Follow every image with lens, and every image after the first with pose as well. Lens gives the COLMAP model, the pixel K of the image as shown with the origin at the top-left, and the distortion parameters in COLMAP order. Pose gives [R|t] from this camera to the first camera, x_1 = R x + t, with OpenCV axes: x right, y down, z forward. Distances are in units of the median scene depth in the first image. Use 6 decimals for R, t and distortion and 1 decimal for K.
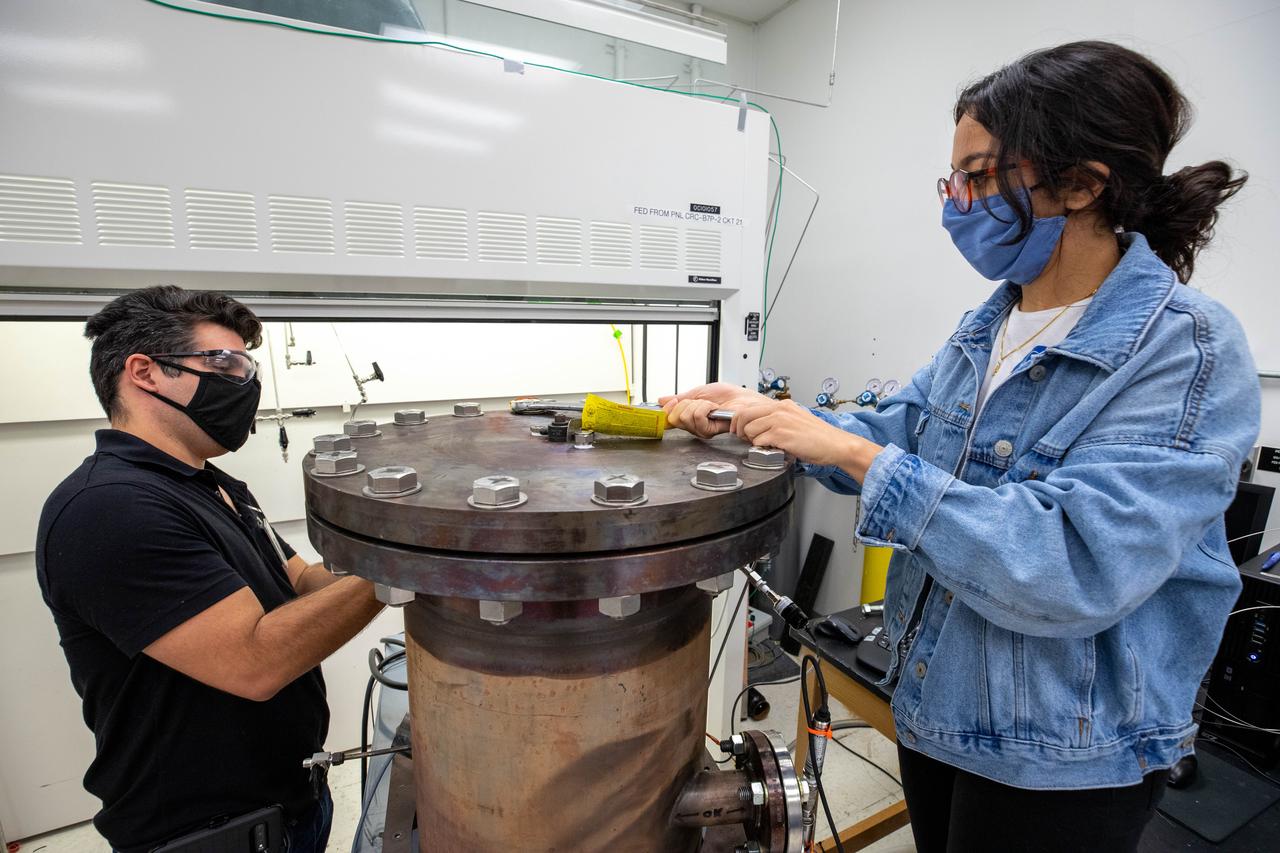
lens RADIAL K [[618.9, 0, 648.9], [0, 618.9, 433.8], [0, 0, 1]] dist [-0.030730, 0.000230]
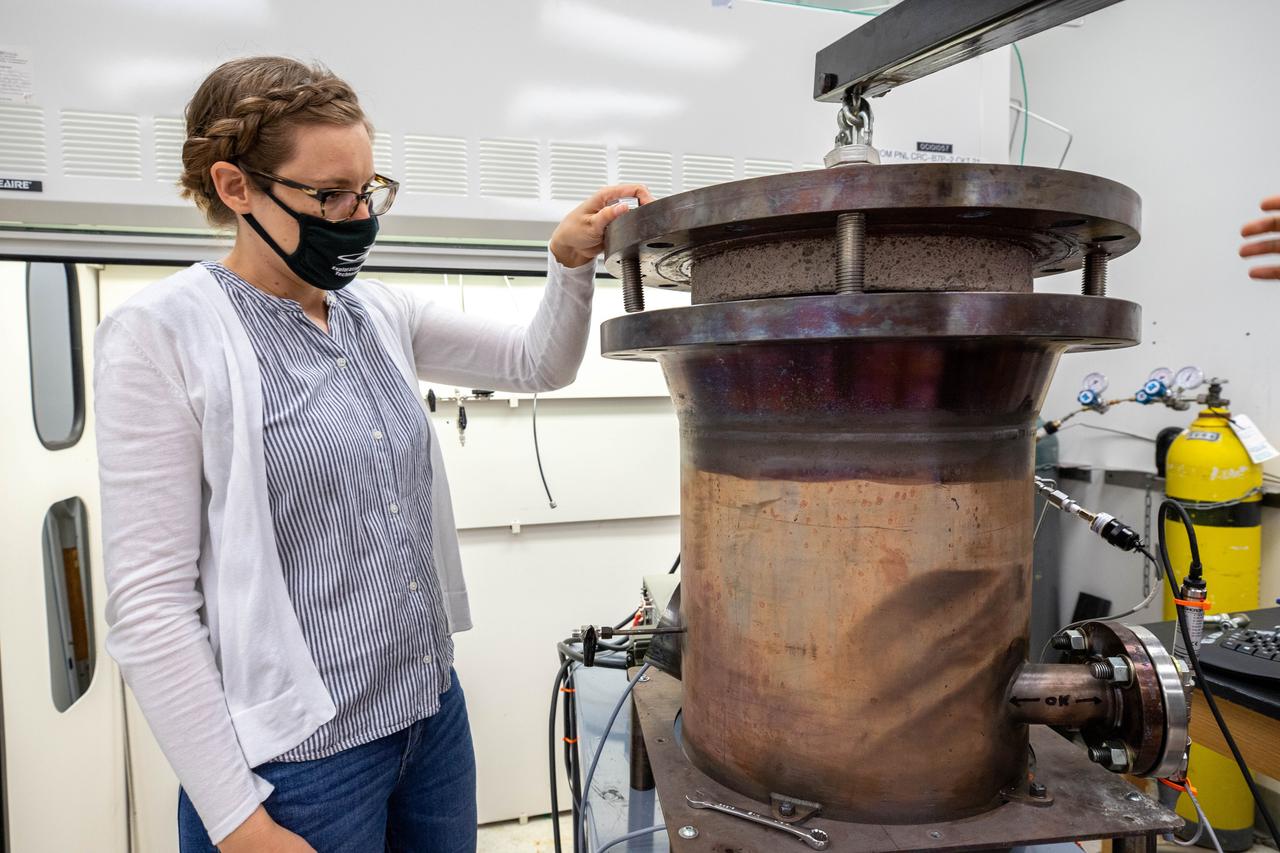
lens RADIAL K [[791.3, 0, 633.2], [0, 791.3, 442.6], [0, 0, 1]] dist [-0.006773, 0.000348]
pose [[0.979561, -0.017389, -0.200395, -0.264776], [-0.009603, 0.991078, -0.132938, 0.472777], [0.200918, 0.132146, 0.970654, -0.216407]]
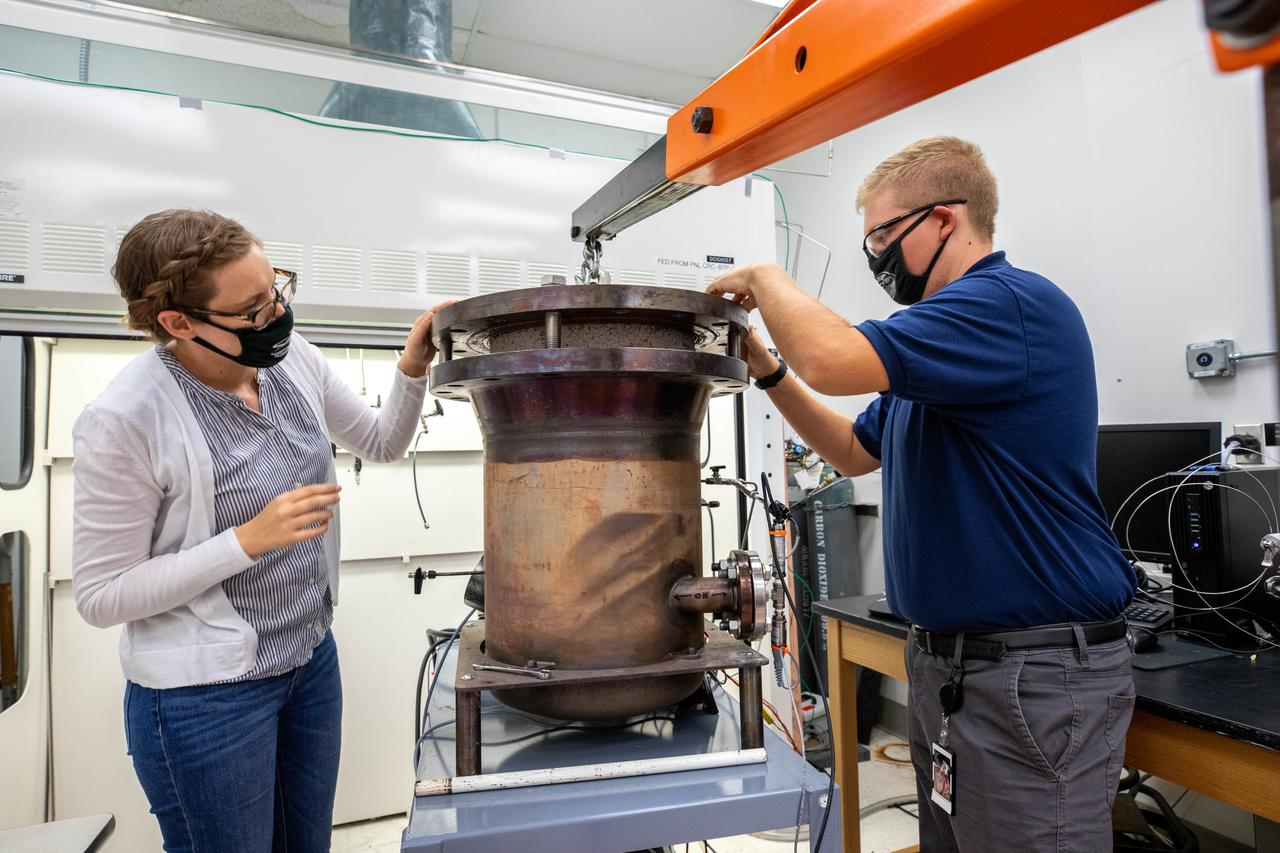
lens RADIAL K [[767.9, 0, 648.7], [0, 767.9, 443.7], [0, 0, 1]] dist [-0.002623, 0.001104]
pose [[0.995382, -0.044760, -0.084922, 0.164268], [0.023709, 0.971864, -0.234348, 0.771478], [0.093022, 0.231252, 0.968437, -0.826682]]
